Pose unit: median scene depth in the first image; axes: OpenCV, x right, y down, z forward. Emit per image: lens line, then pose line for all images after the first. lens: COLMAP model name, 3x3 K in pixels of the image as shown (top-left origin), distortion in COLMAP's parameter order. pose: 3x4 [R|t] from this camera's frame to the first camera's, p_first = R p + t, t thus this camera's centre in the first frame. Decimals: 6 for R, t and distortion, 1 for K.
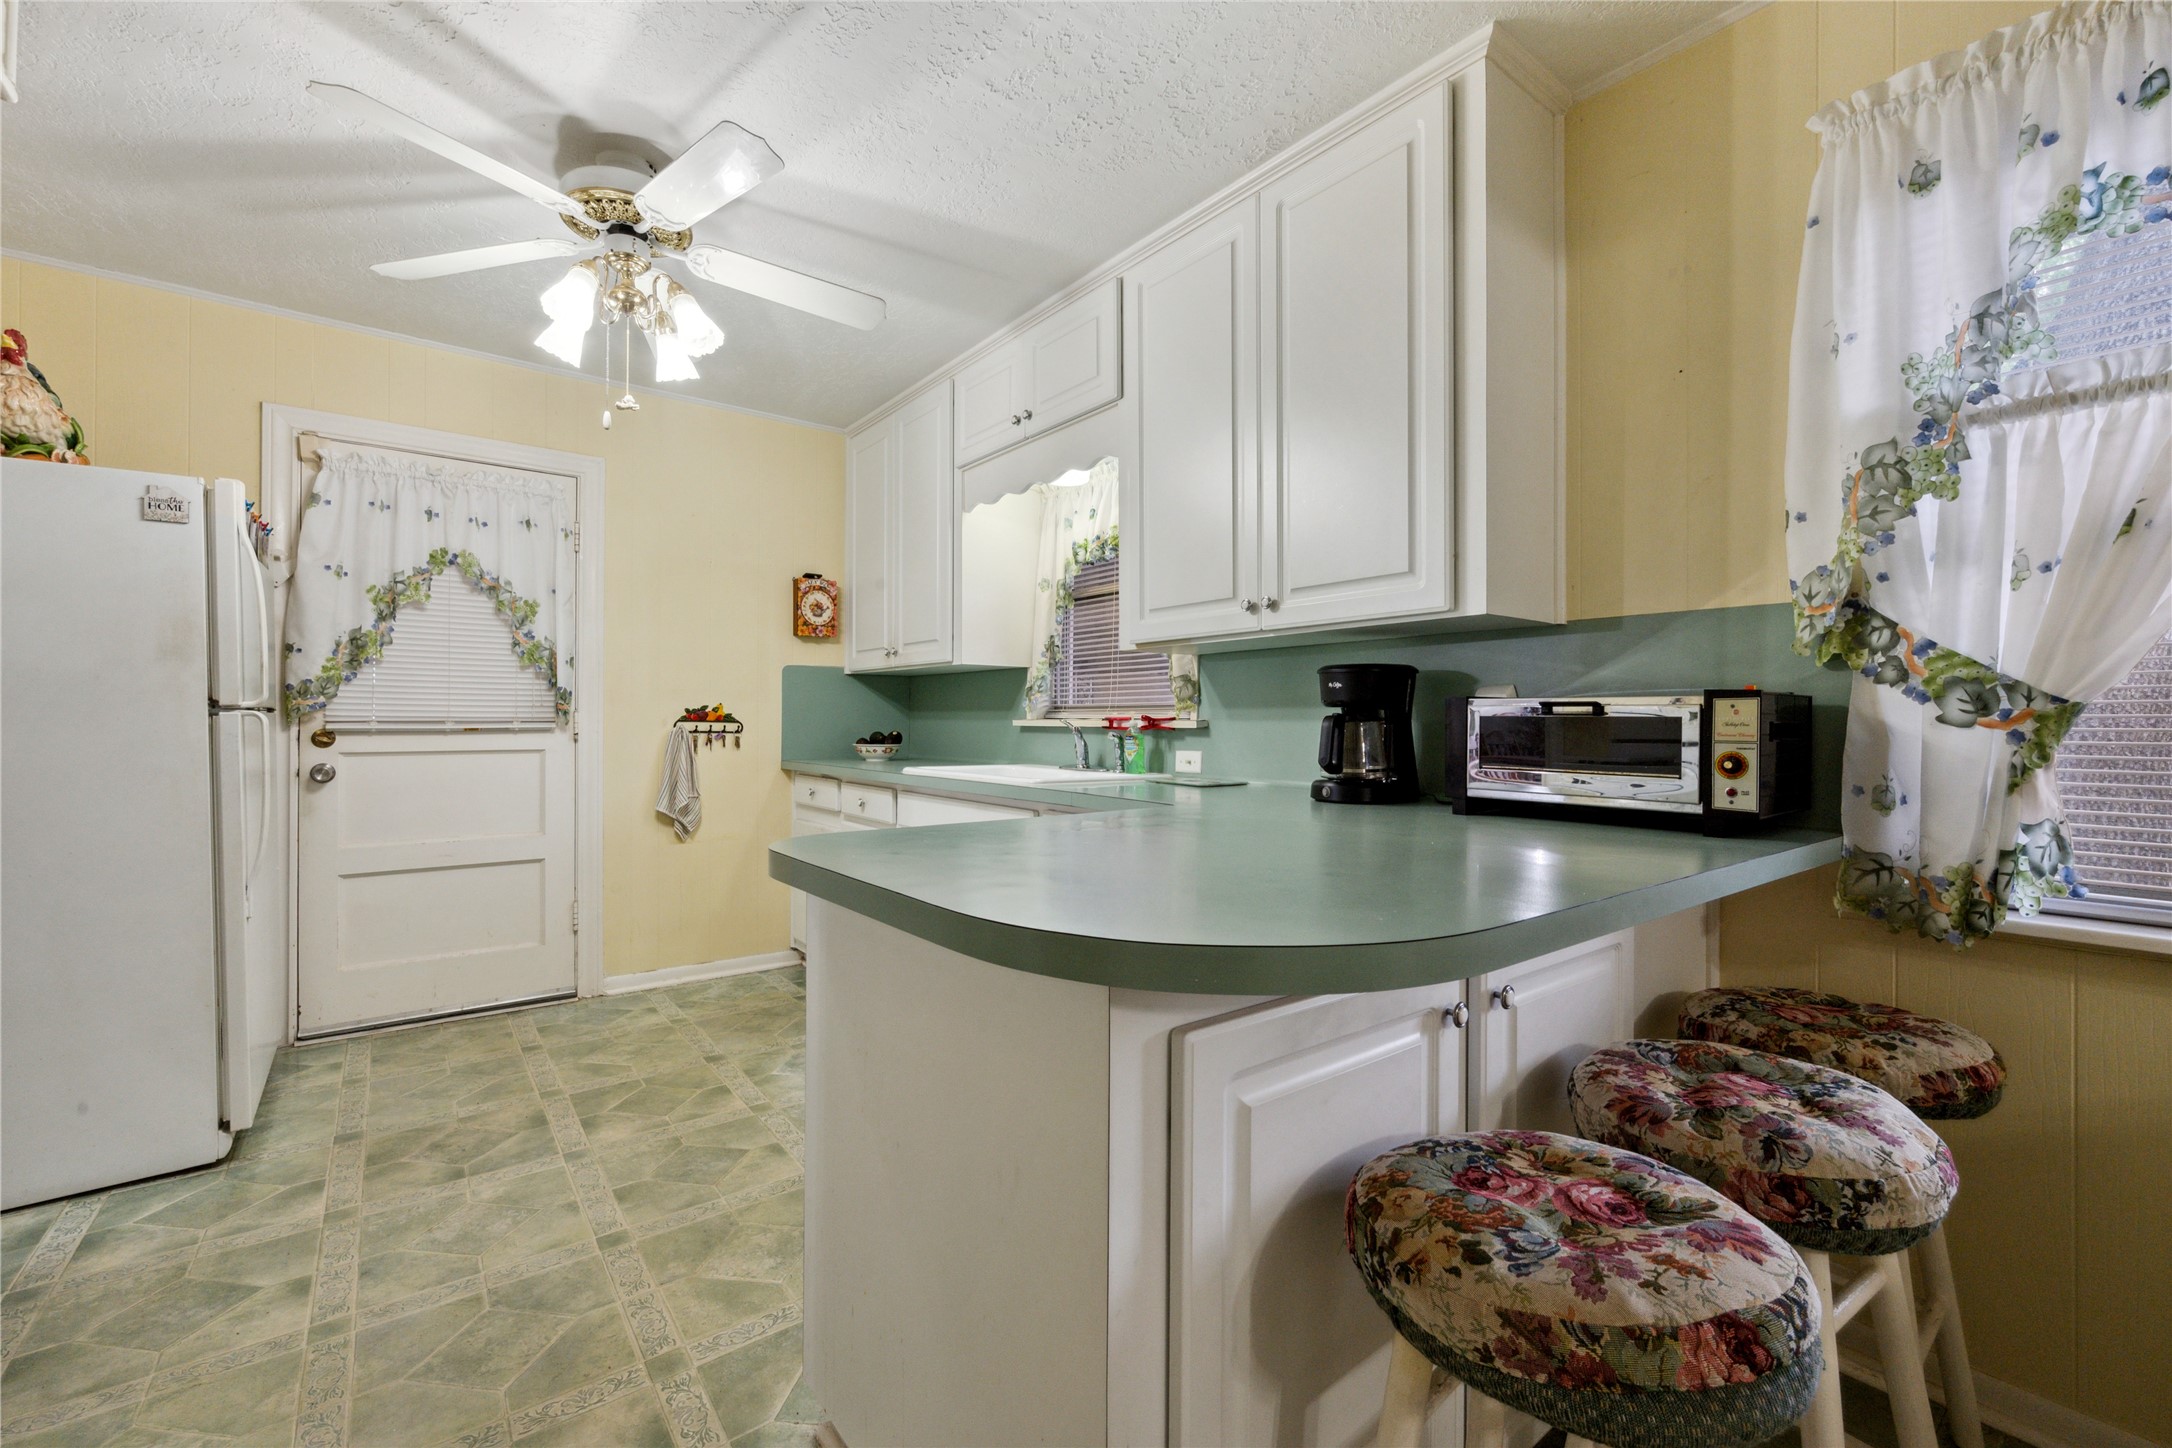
lens RADIAL K [[906.6, 0, 1093.0], [0, 906.6, 715.9], [0, 0, 1]] dist [0.000722, -0.000007]
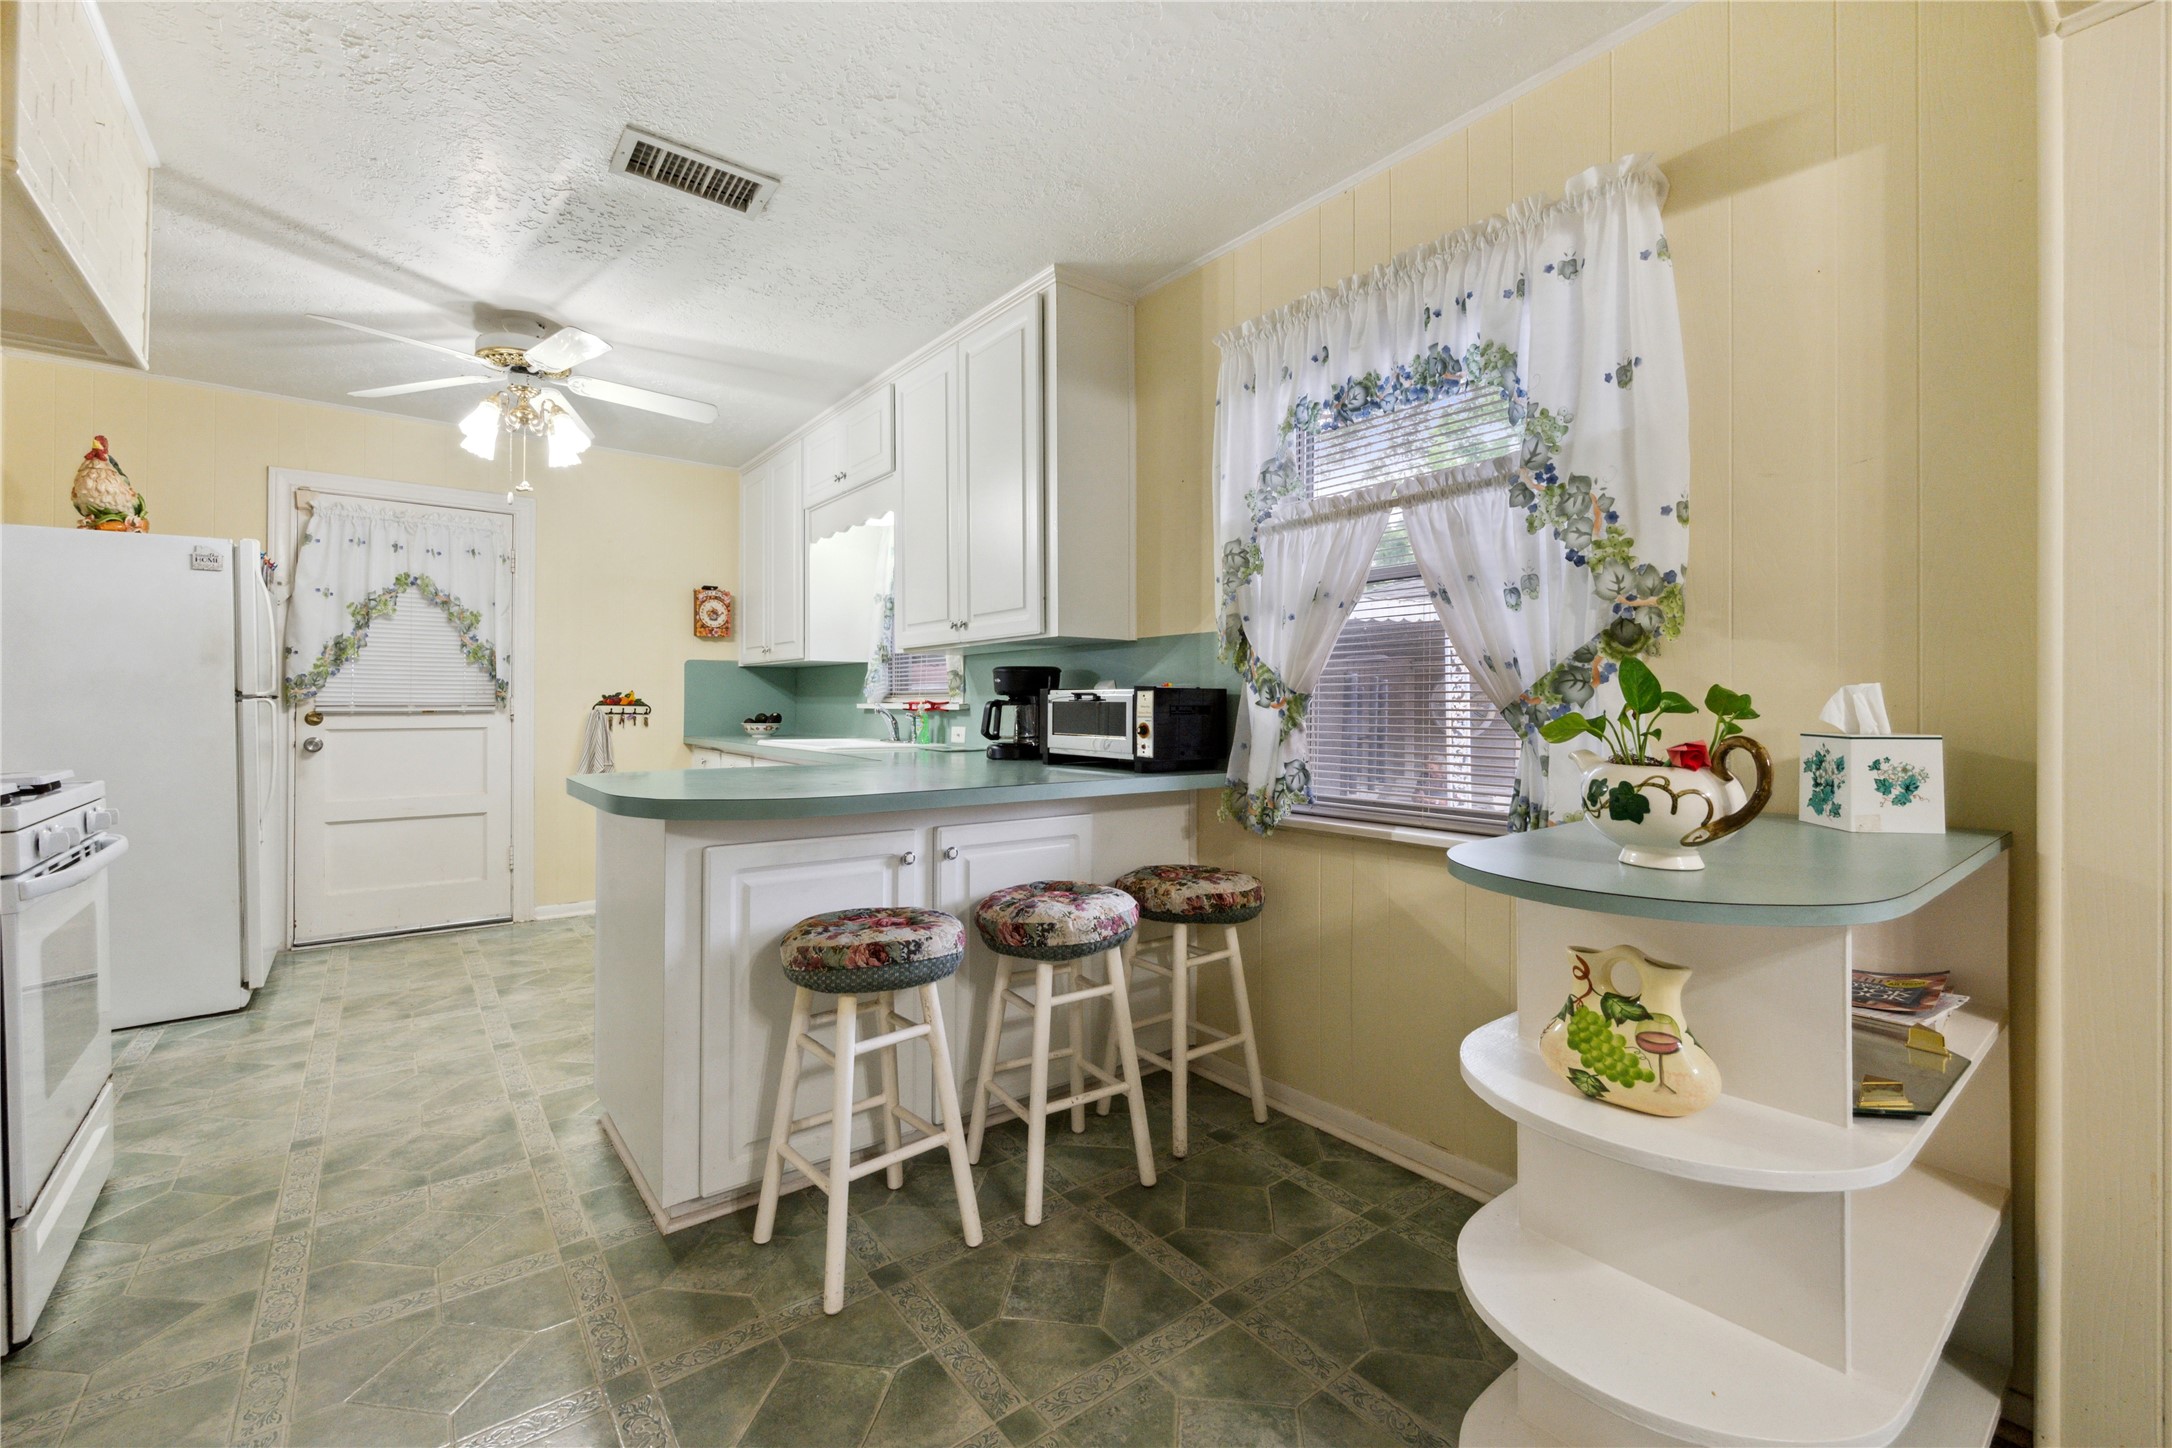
lens RADIAL K [[906.6, 0, 1088.5], [0, 906.6, 693.5], [0, 0, 1]] dist [0.000722, -0.000007]
pose [[0.999993, -0.001780, 0.003414, 0.381427], [0.001798, 0.999984, -0.005375, -0.003719], [-0.003405, 0.005381, 0.999980, -0.450576]]
